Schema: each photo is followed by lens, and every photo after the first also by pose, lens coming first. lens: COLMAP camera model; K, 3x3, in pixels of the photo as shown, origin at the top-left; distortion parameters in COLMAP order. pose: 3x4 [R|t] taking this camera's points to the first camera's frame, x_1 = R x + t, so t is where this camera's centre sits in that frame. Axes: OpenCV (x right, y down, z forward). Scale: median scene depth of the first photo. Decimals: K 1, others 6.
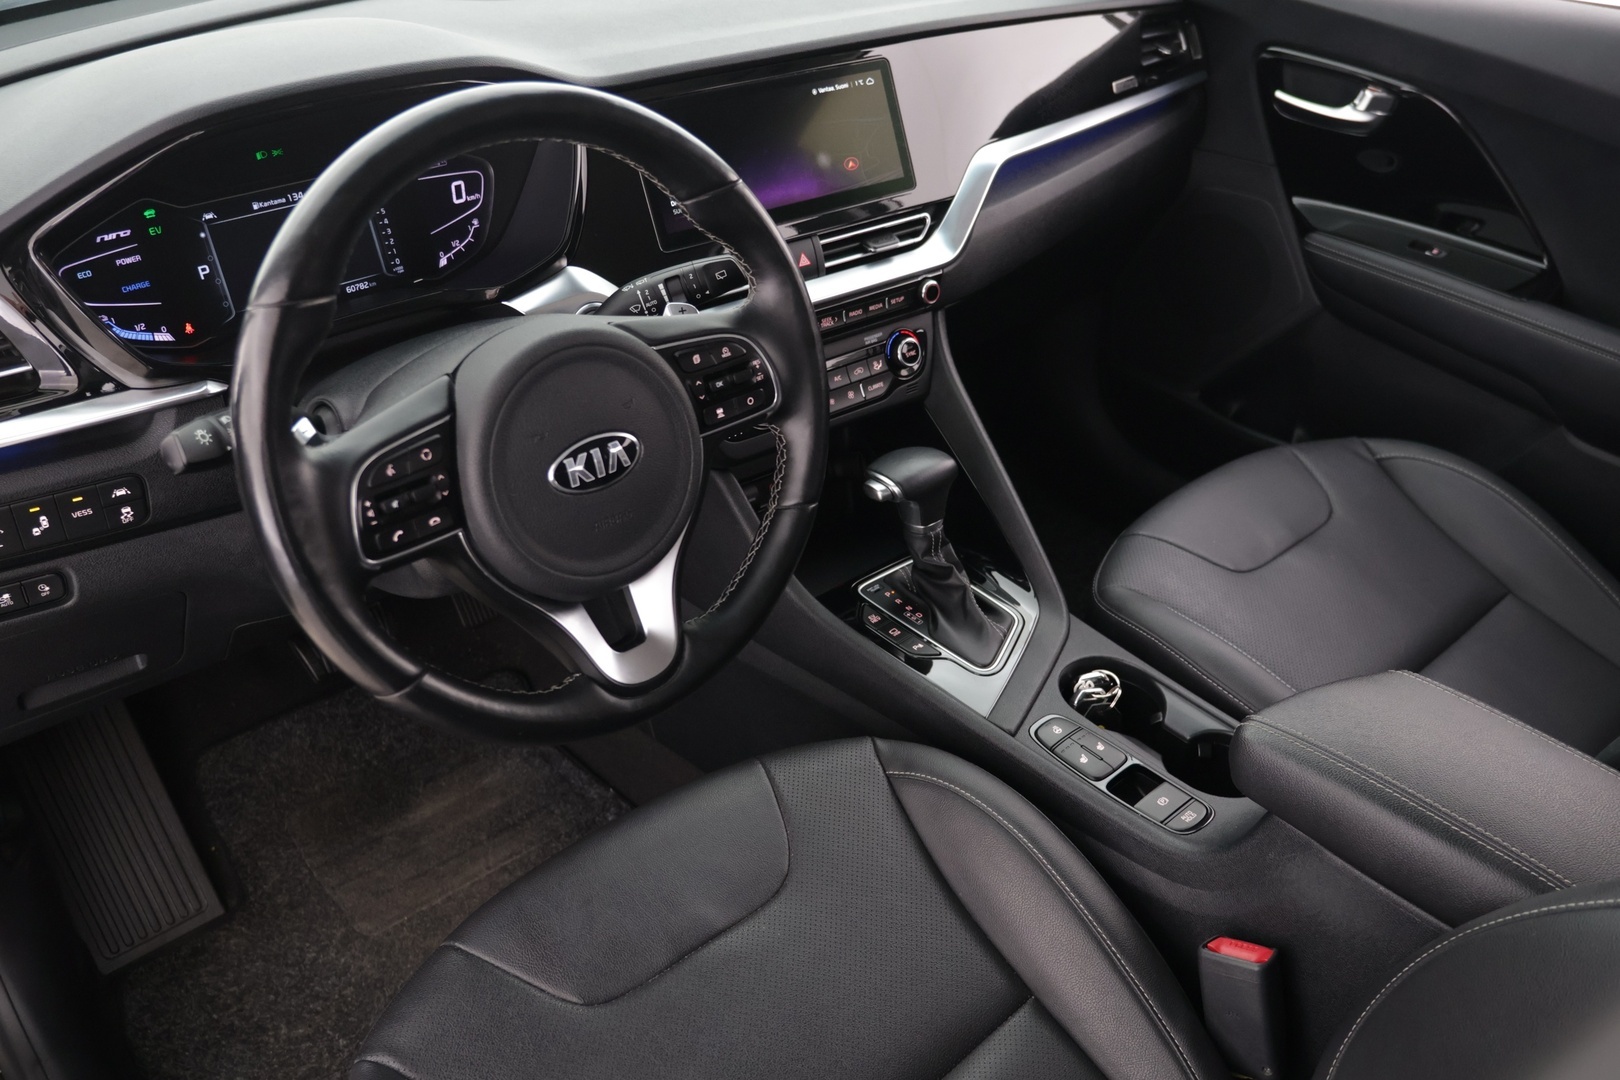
lens RADIAL K [[1404.4, 0, 812.6], [0, 1404.4, 535.2], [0, 0, 1]] dist [-0.018437, 0.023234]
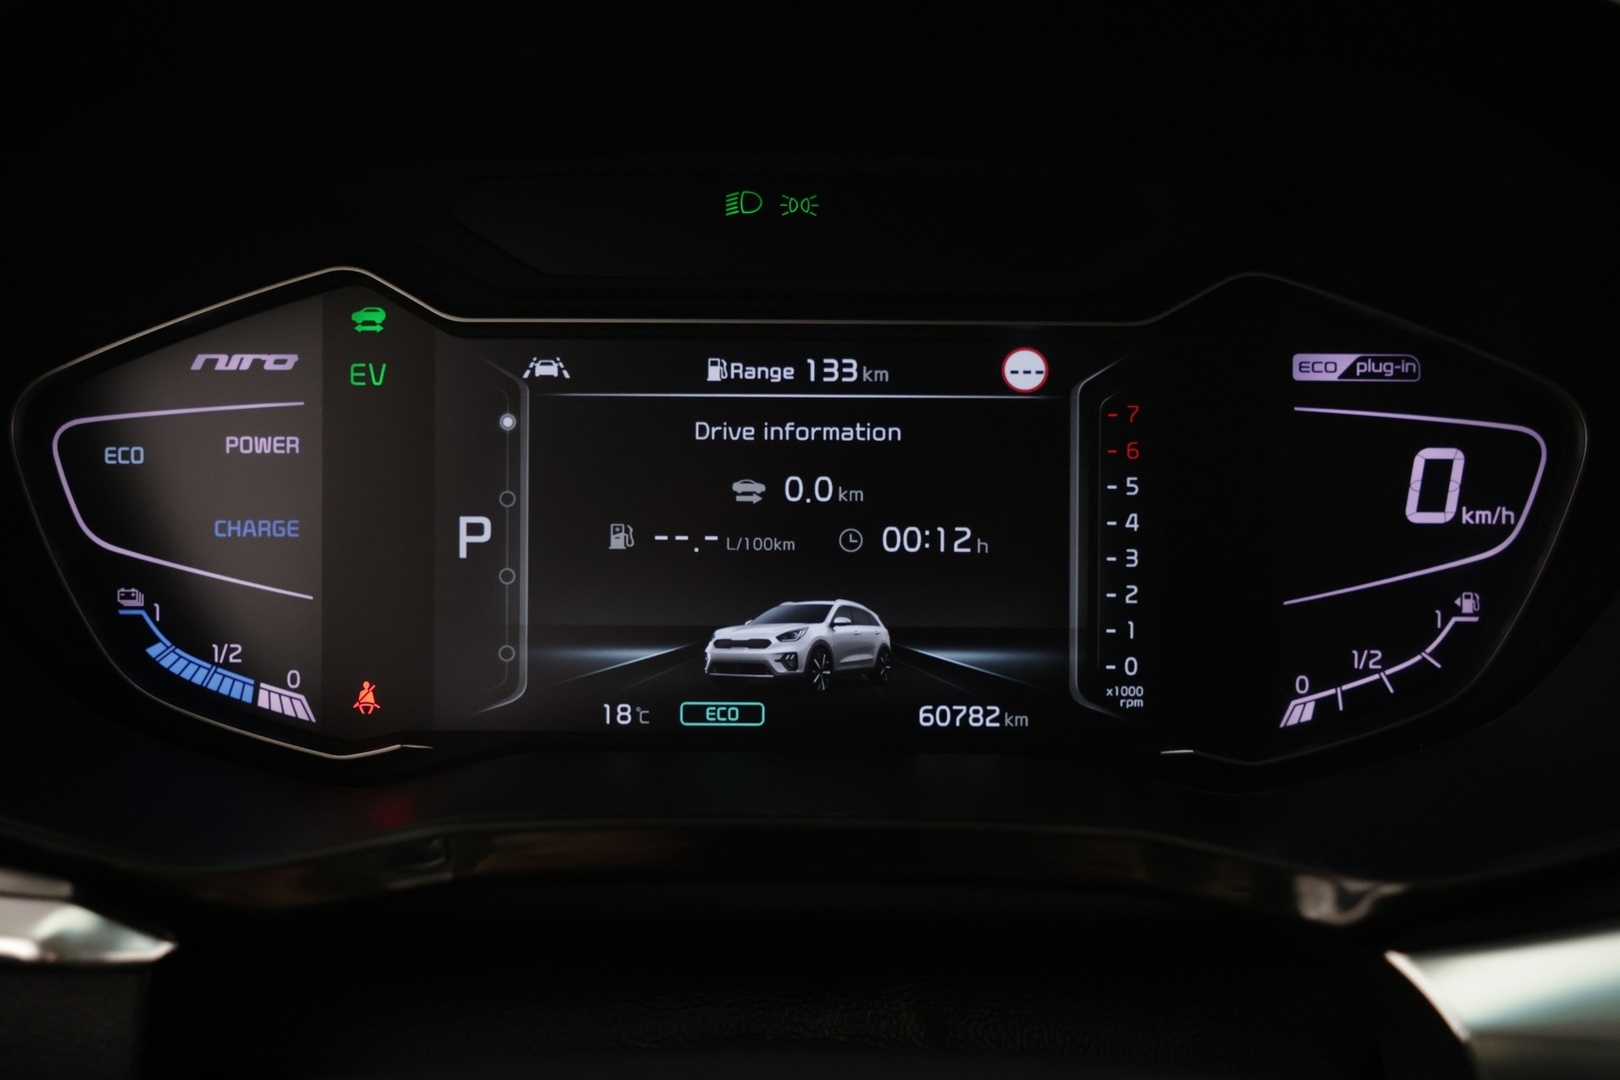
lens RADIAL K [[2018.7, 0, 811.0], [0, 2018.7, 547.2], [0, 0, 1]] dist [0.006133, 0.000000]
pose [[0.744019, 0.202097, -0.636862, -0.093289], [-0.357542, 0.925632, -0.123969, -0.146189], [0.564446, 0.319940, 0.760946, 0.656893]]
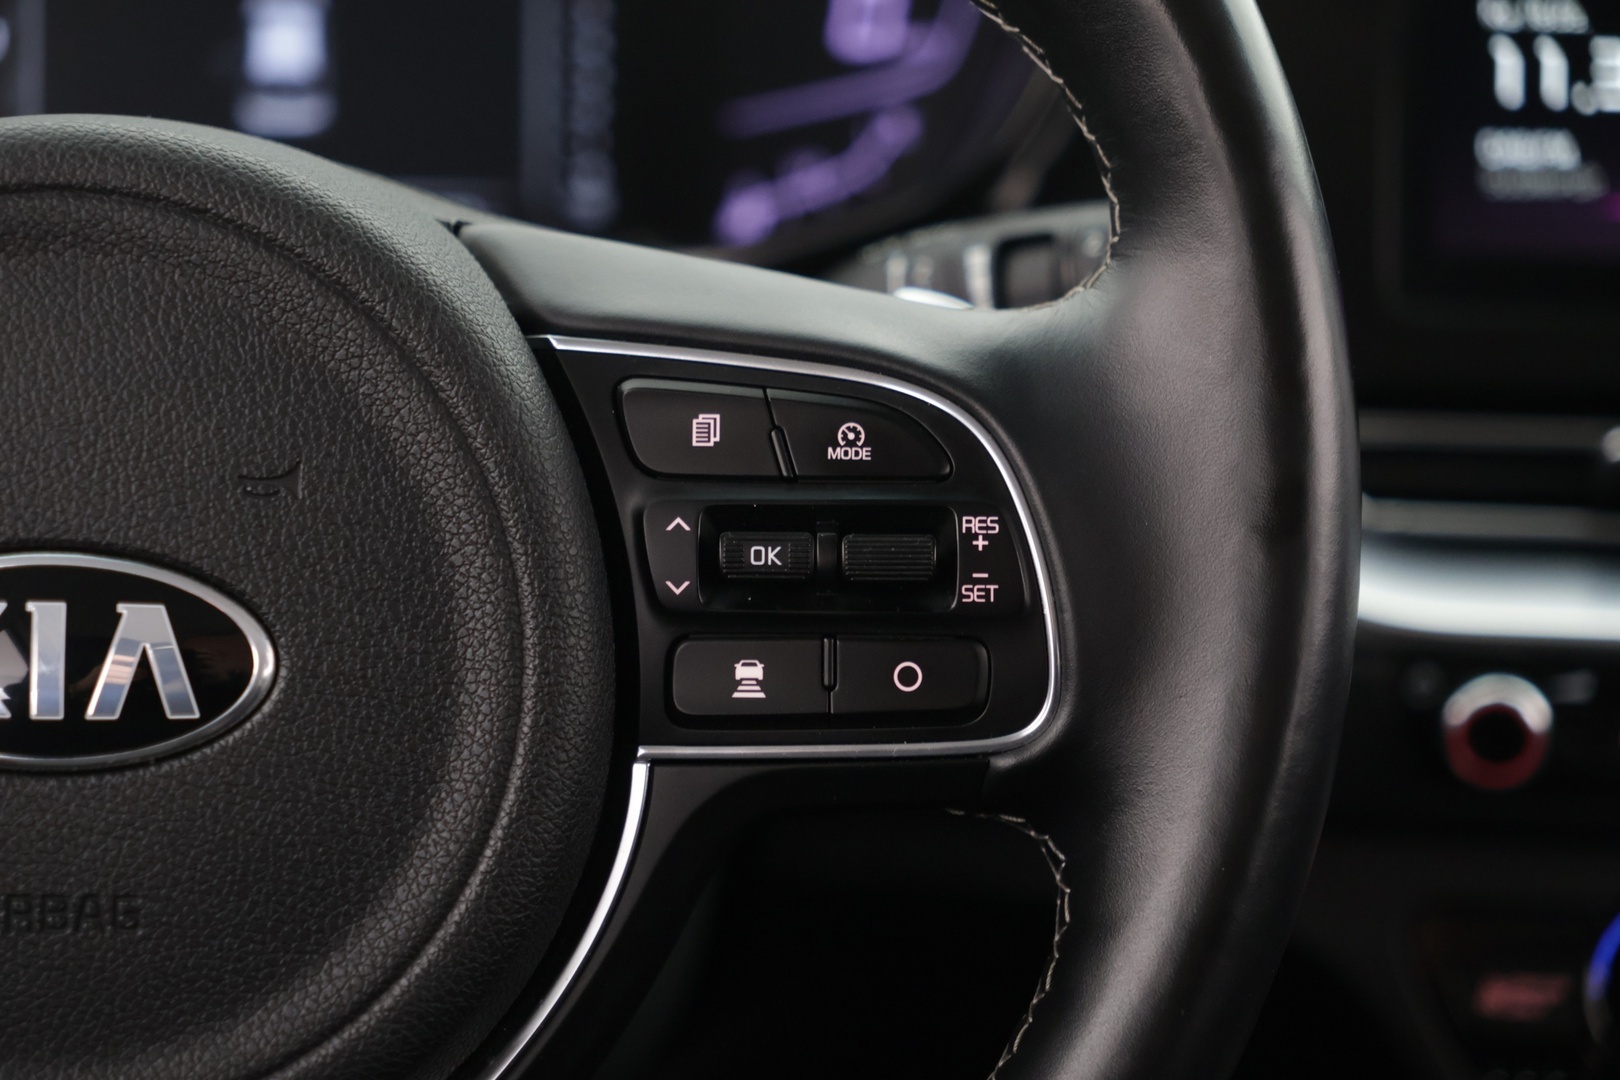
lens RADIAL K [[3792.4, 0, 814.6], [0, 3792.4, 531.4], [0, 0, 1]] dist [0.055349, 0.000000]
pose [[0.773094, 0.195465, -0.603423, 0.258687], [-0.354981, 0.921729, -0.156221, -0.012190], [0.525657, 0.334977, 0.781969, 0.407839]]
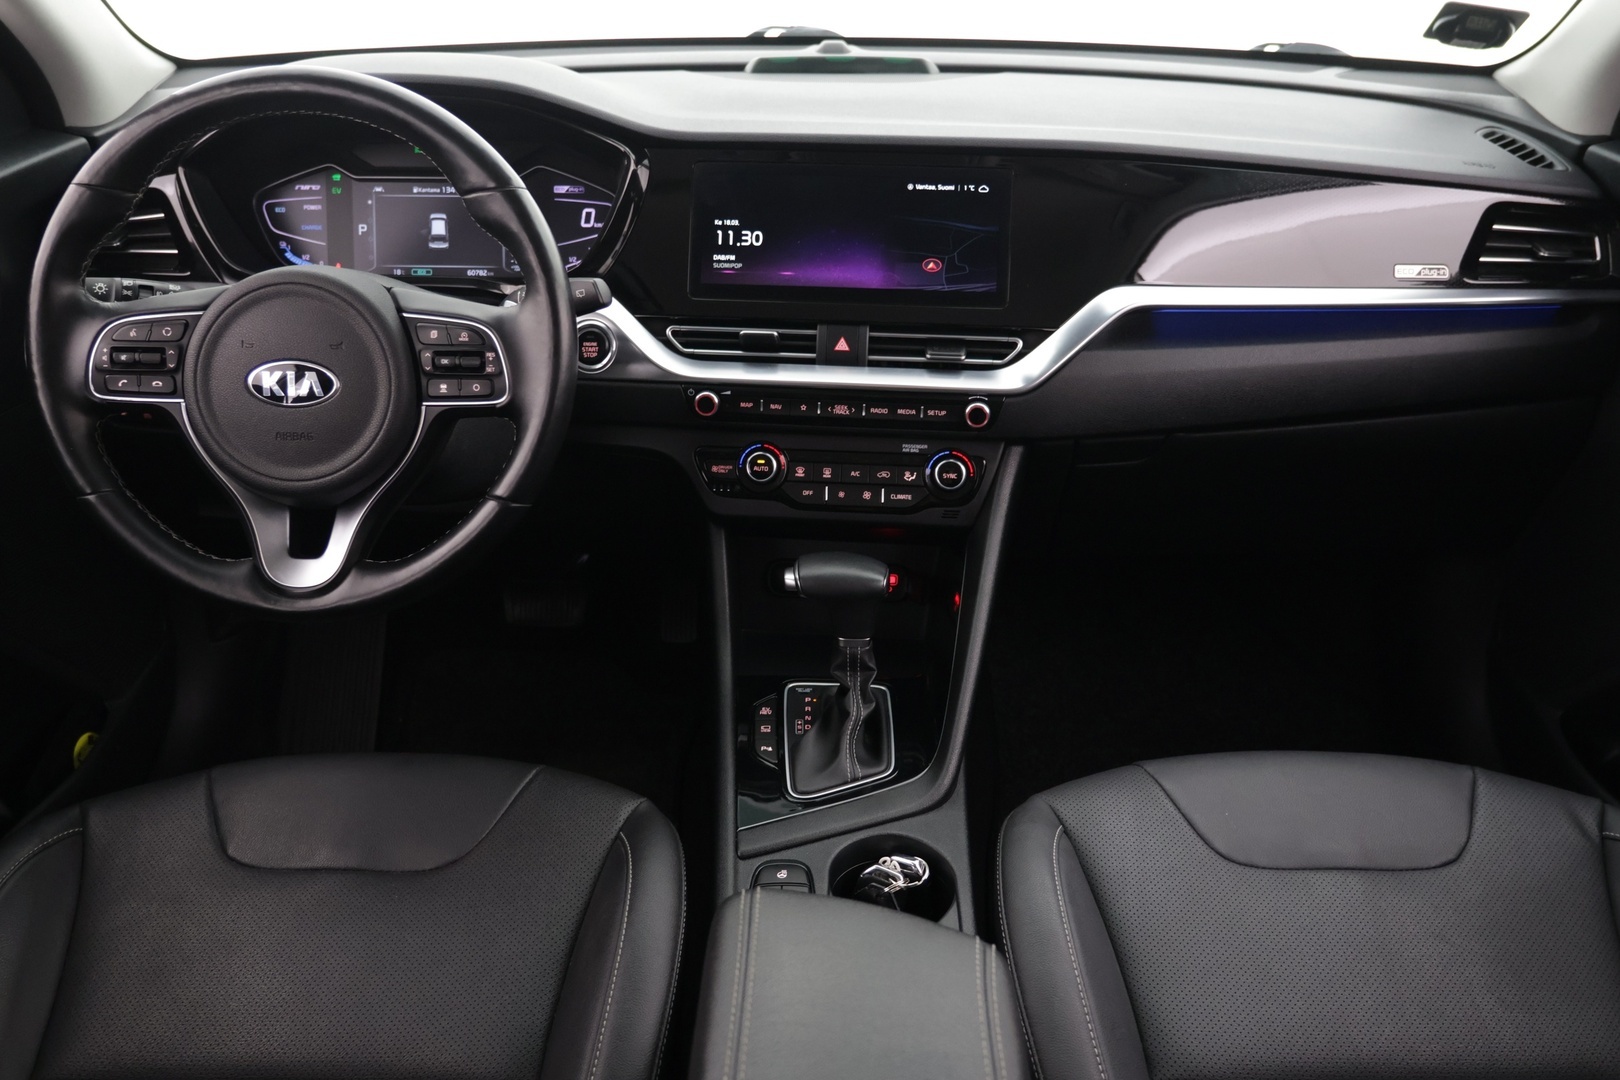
lens RADIAL K [[1404.4, 0, 817.4], [0, 1404.4, 529.9], [0, 0, 1]] dist [-0.018437, 0.023234]
pose [[0.733268, 0.278701, -0.620196, 0.693332], [-0.364247, 0.931223, -0.012187, -0.062429], [0.574144, 0.234841, 0.784352, 0.272860]]
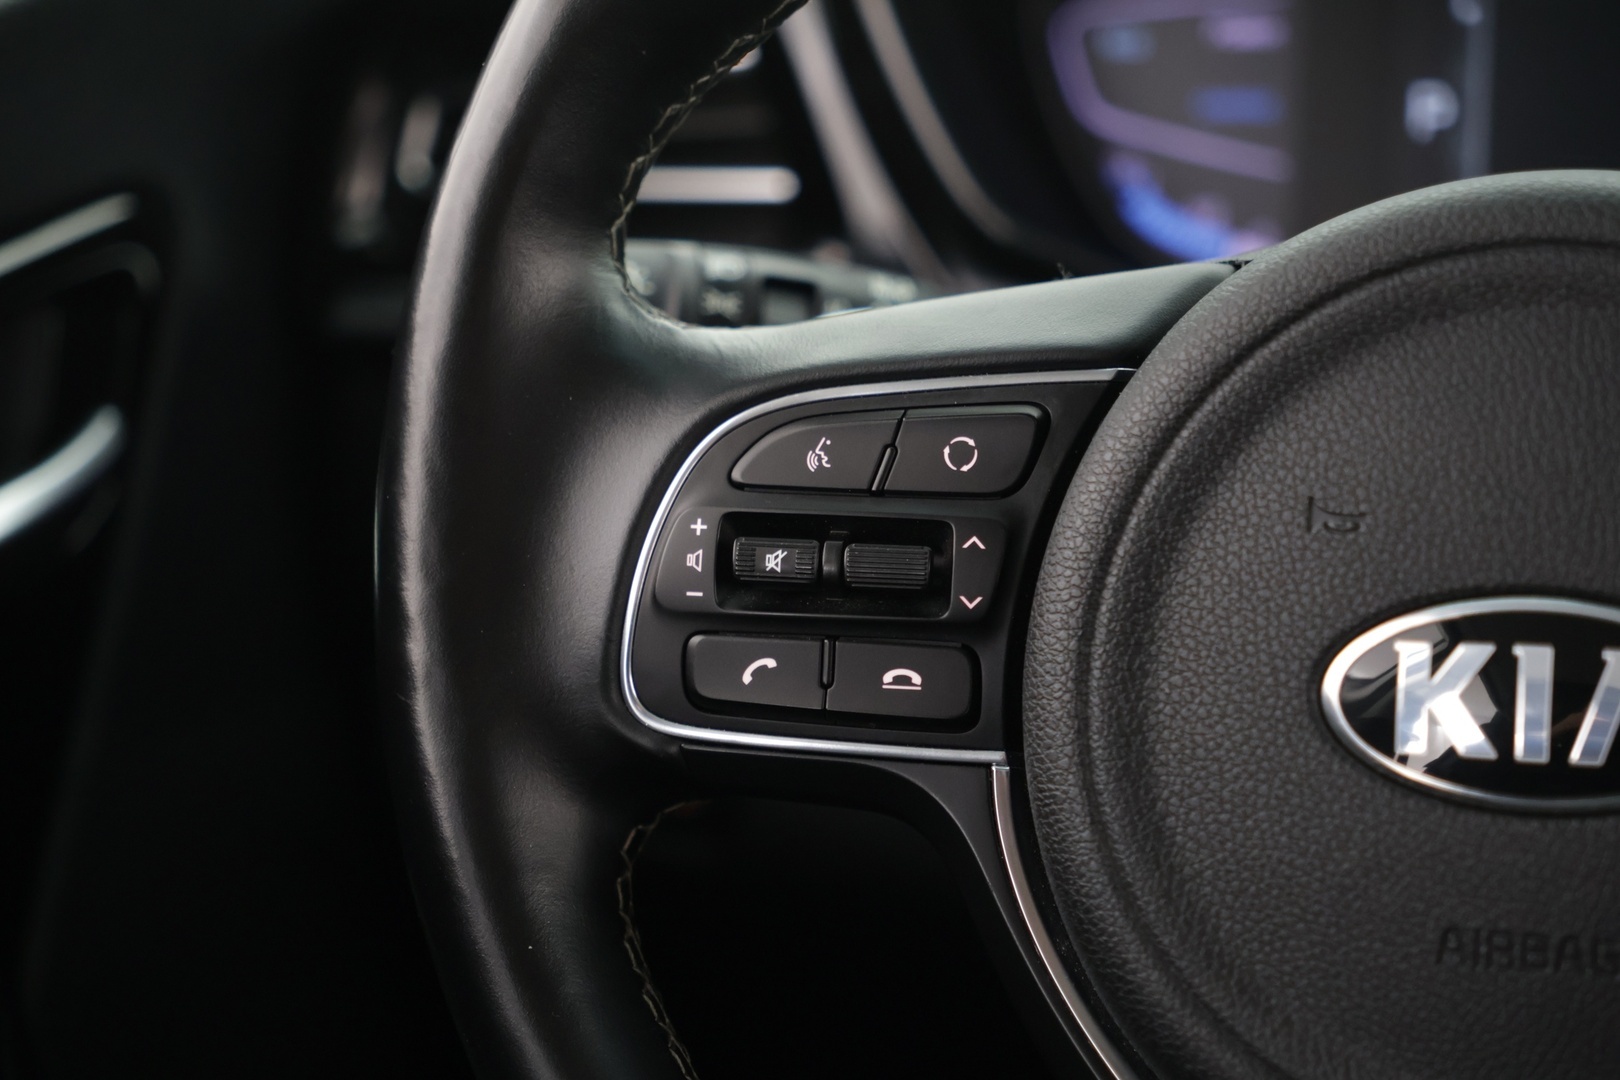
lens RADIAL K [[3792.4, 0, 812.5], [0, 3792.4, 523.4], [0, 0, 1]] dist [0.055349, 0.000000]
pose [[0.515043, 0.199932, -0.833522, 0.253204], [-0.413931, 0.909531, -0.037609, -0.001667], [0.750595, 0.364391, 0.551205, 0.388620]]
